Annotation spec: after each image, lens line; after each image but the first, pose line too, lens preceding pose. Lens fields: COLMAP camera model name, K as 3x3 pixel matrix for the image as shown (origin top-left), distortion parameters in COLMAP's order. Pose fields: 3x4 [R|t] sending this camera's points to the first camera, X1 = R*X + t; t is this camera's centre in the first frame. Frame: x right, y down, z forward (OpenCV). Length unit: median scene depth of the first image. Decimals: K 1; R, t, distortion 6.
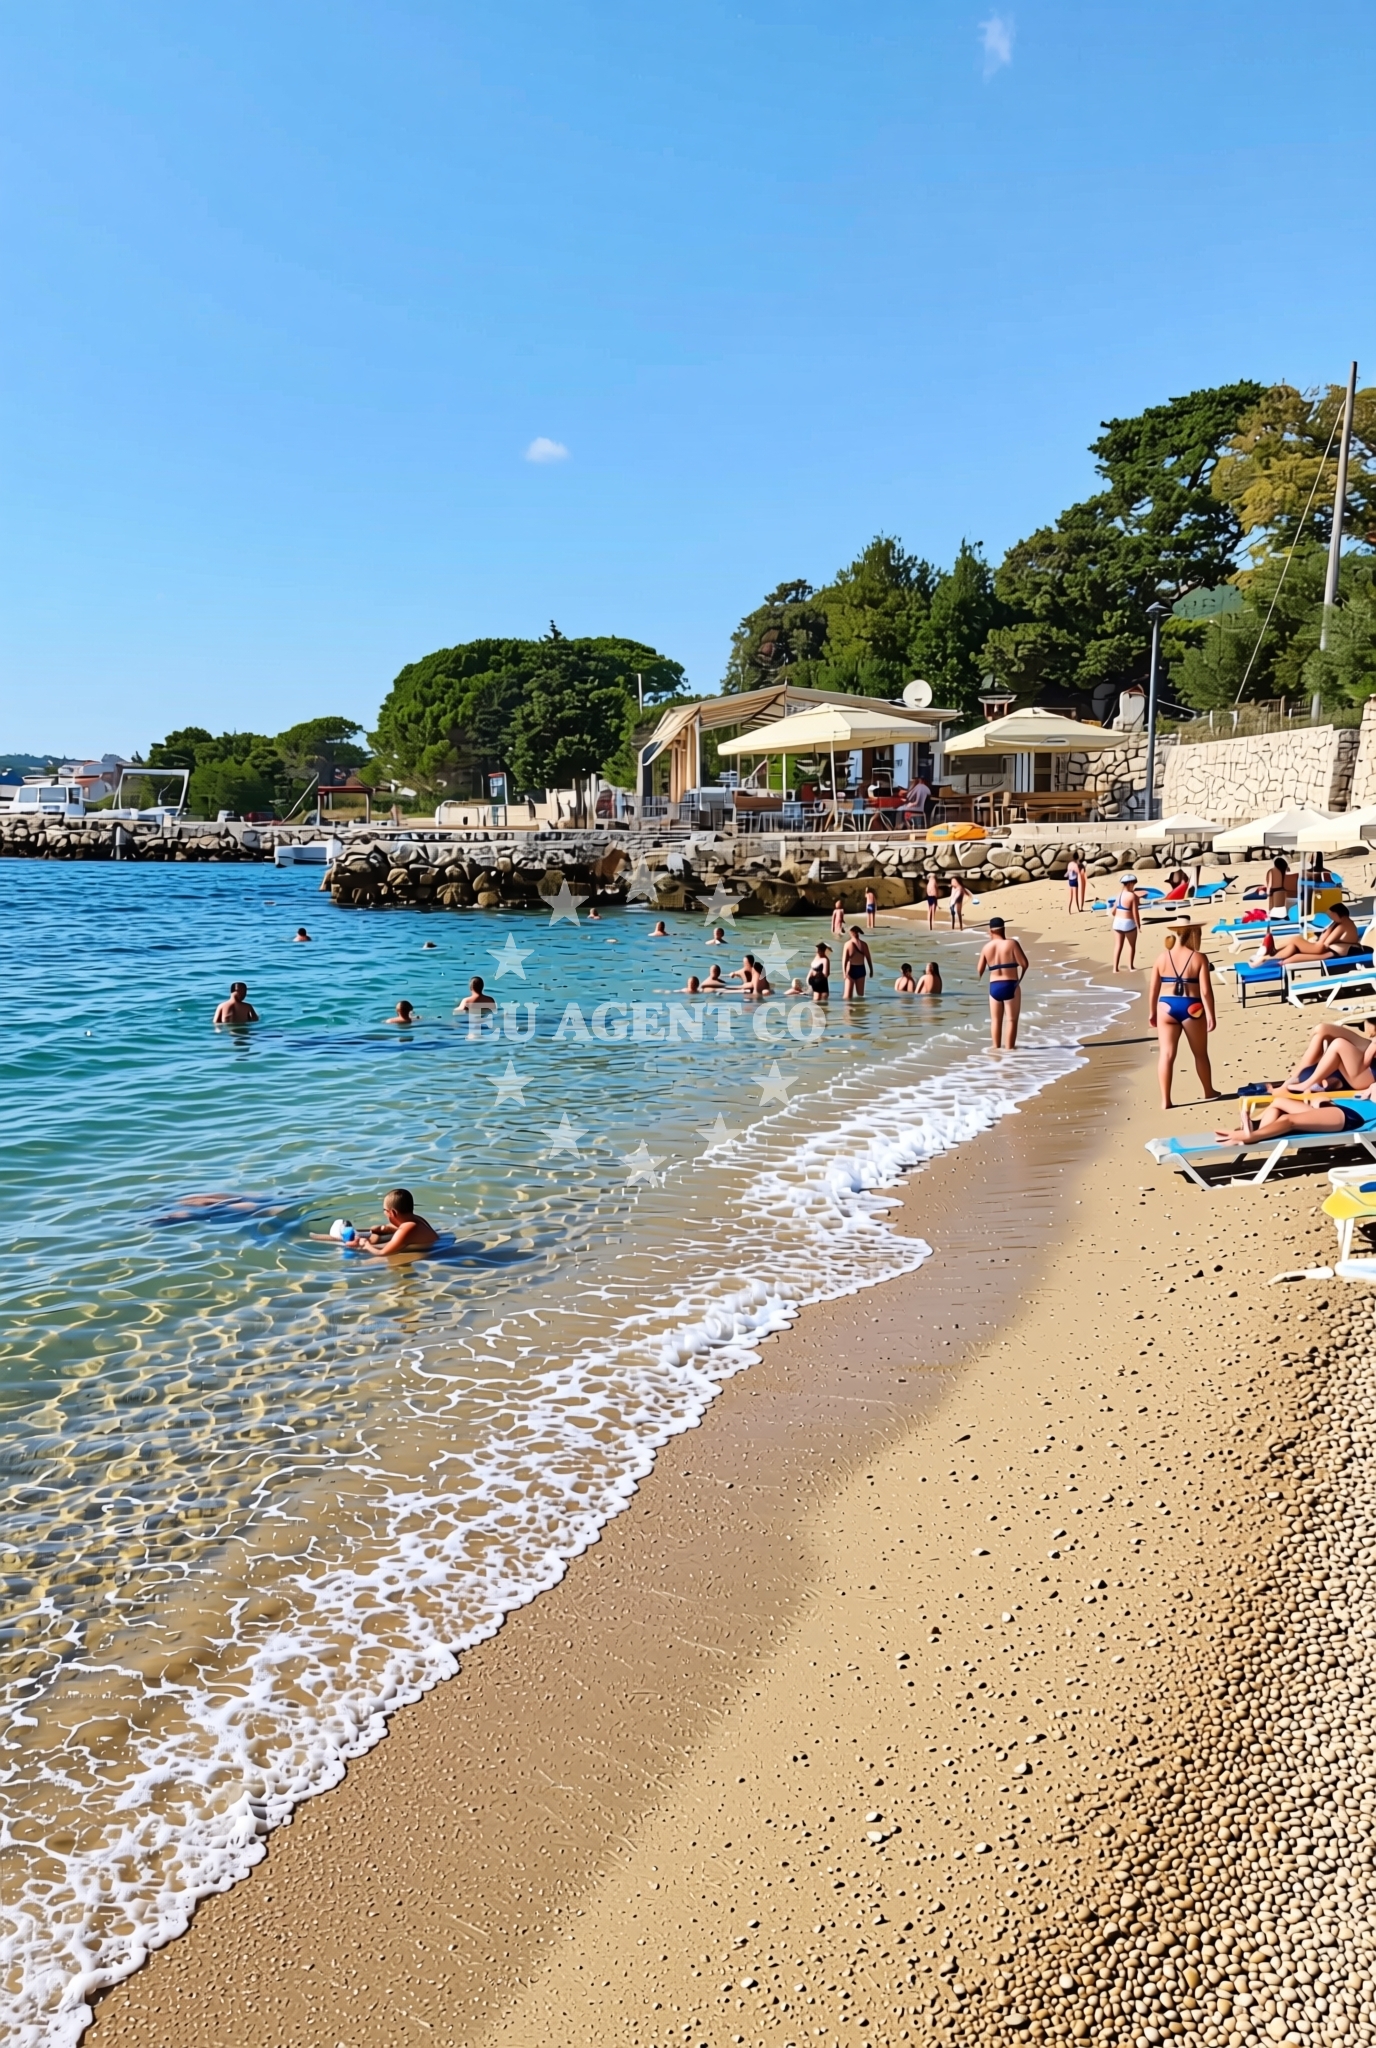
lens RADIAL K [[1838.1, 0, 688.0], [0, 1838.1, 1024.0], [0, 0, 1]] dist [-0.110484, 0.289872]
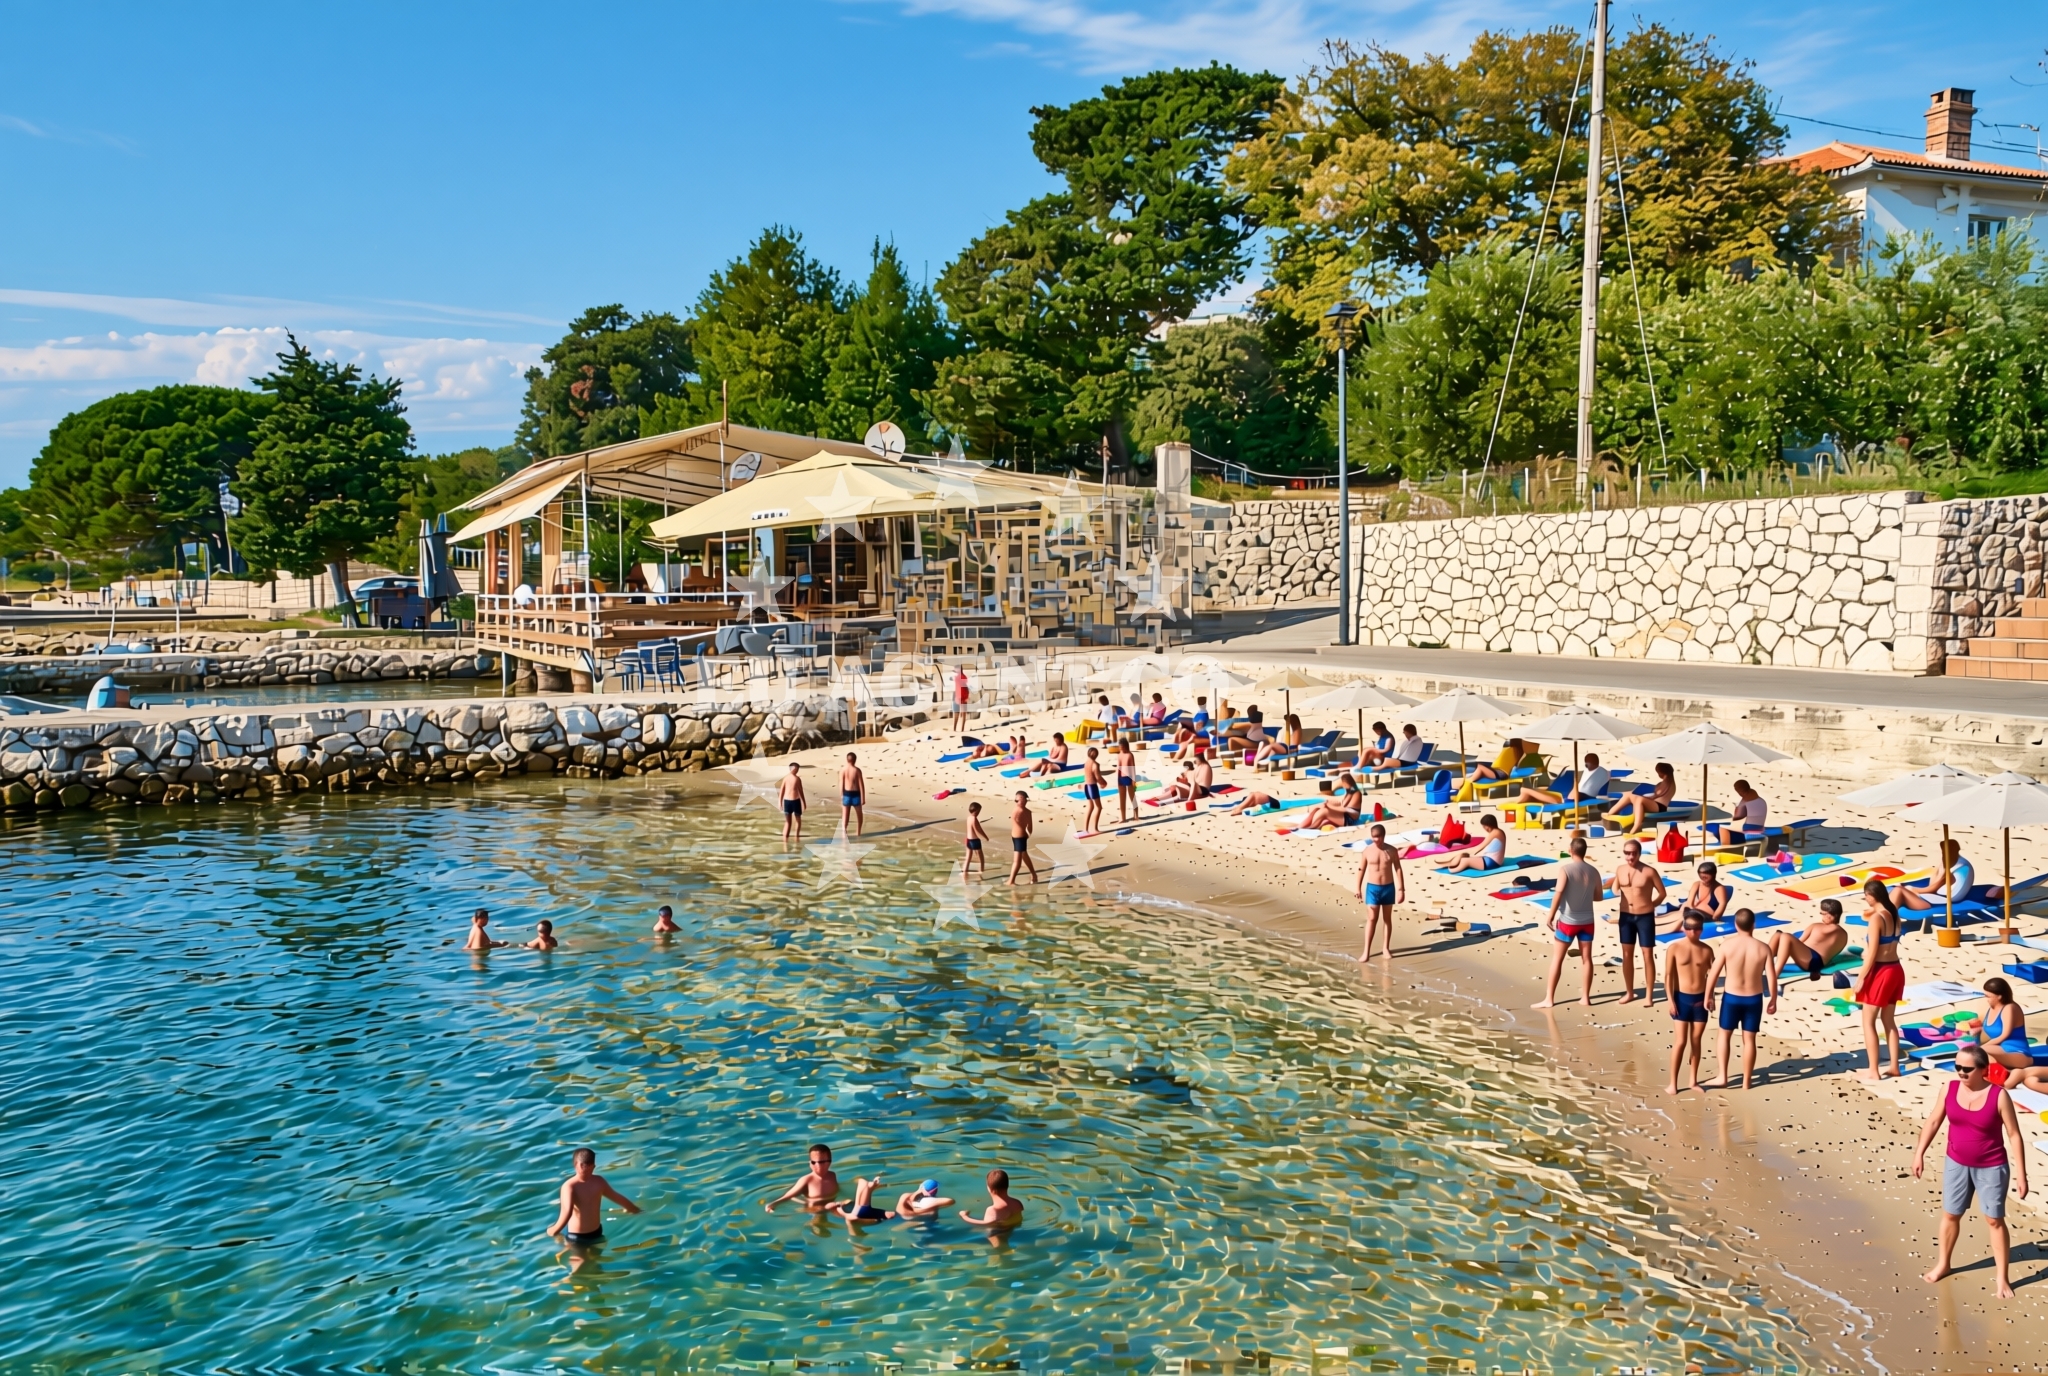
lens RADIAL K [[1838.1, 0, 1028.8], [0, 1838.1, 718.1], [0, 0, 1]] dist [-0.110484, 0.289872]
pose [[0.946419, -0.030017, 0.321542, -0.037943], [0.042341, 0.998610, -0.031400, -0.044387], [-0.320152, 0.043332, 0.946375, 0.279978]]
